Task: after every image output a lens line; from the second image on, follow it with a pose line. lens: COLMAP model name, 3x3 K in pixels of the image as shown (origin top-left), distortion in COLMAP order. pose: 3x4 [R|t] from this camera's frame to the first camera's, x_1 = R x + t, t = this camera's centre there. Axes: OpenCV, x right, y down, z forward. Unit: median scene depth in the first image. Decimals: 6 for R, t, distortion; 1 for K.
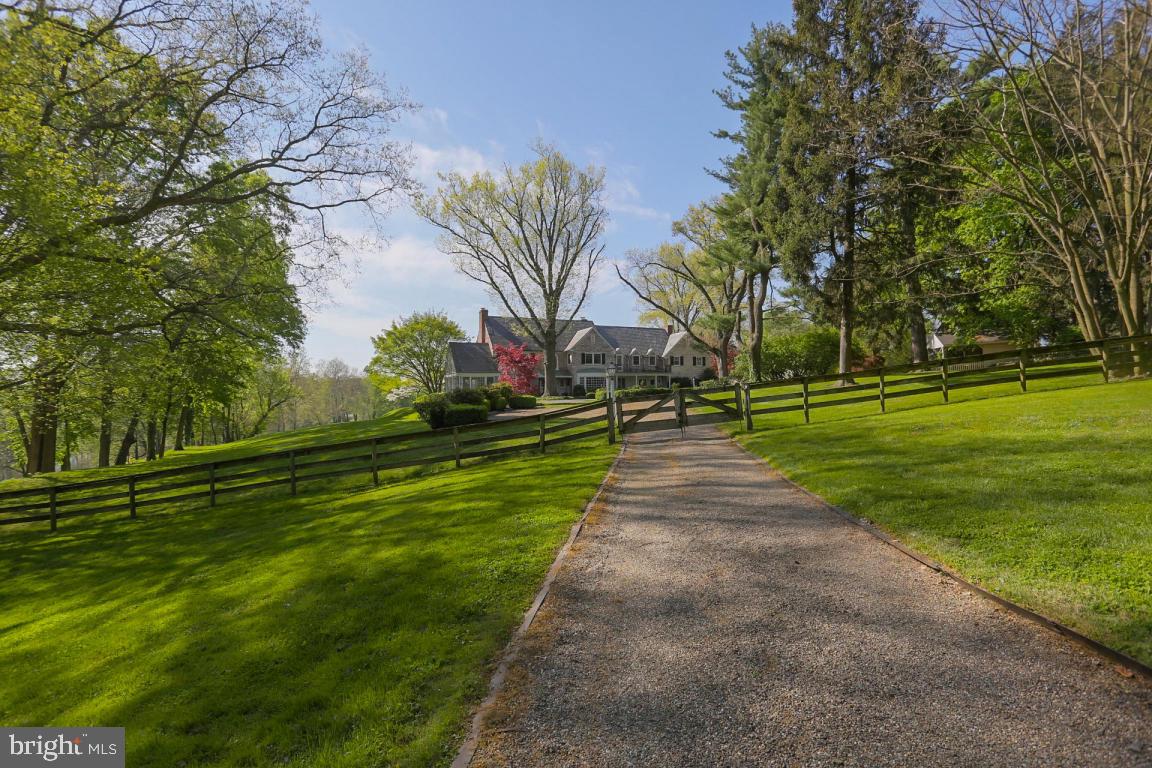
lens RADIAL K [[556.3, 0, 576.0], [0, 556.3, 384.0], [0, 0, 1]] dist [-0.050884, 0.017980]
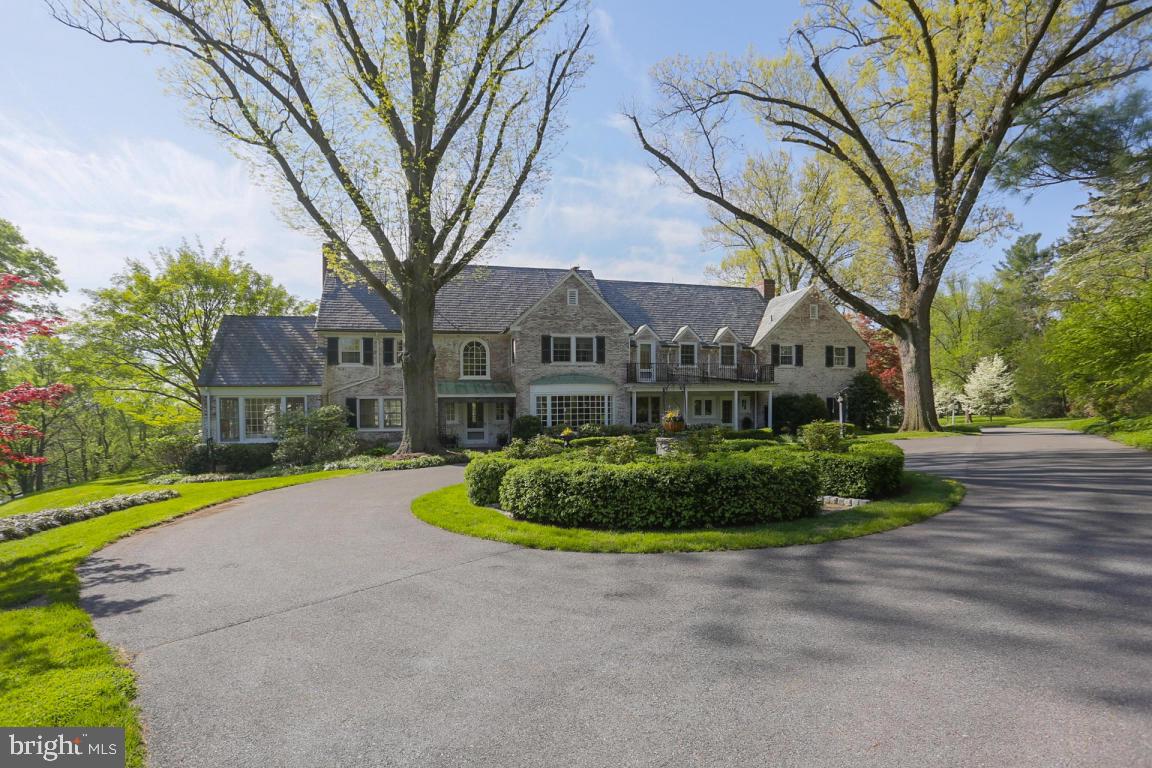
lens RADIAL K [[569.0, 0, 558.8], [0, 569.0, 422.4], [0, 0, 1]] dist [-0.031303, 0.000594]
pose [[0.986404, 0.000716, -0.164340, 0.084168], [0.005297, 0.999333, 0.036145, -0.007559], [0.164256, -0.036524, 0.985741, 0.566360]]
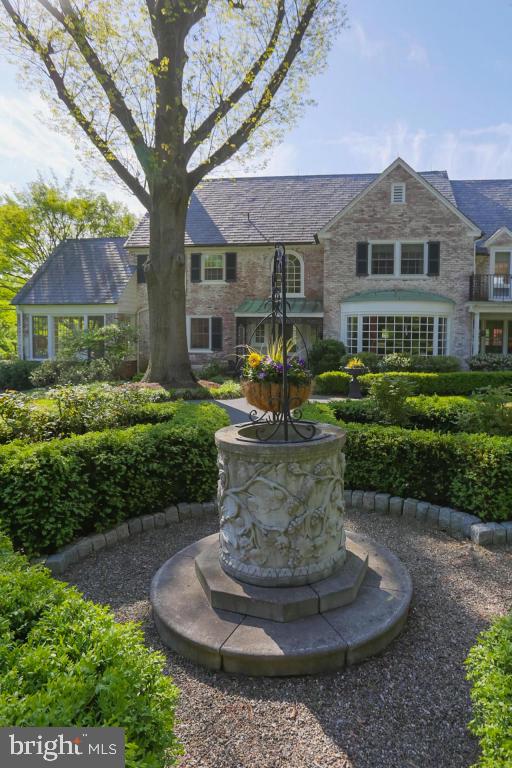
lens RADIAL K [[464.0, 0, 293.5], [0, 464.0, 360.8], [0, 0, 1]] dist [-0.054715, 0.000397]
pose [[0.858228, 0.047546, -0.511062, 0.113422], [-0.009231, 0.996969, 0.077251, -0.006651], [0.513186, -0.061582, 0.856066, 0.704745]]
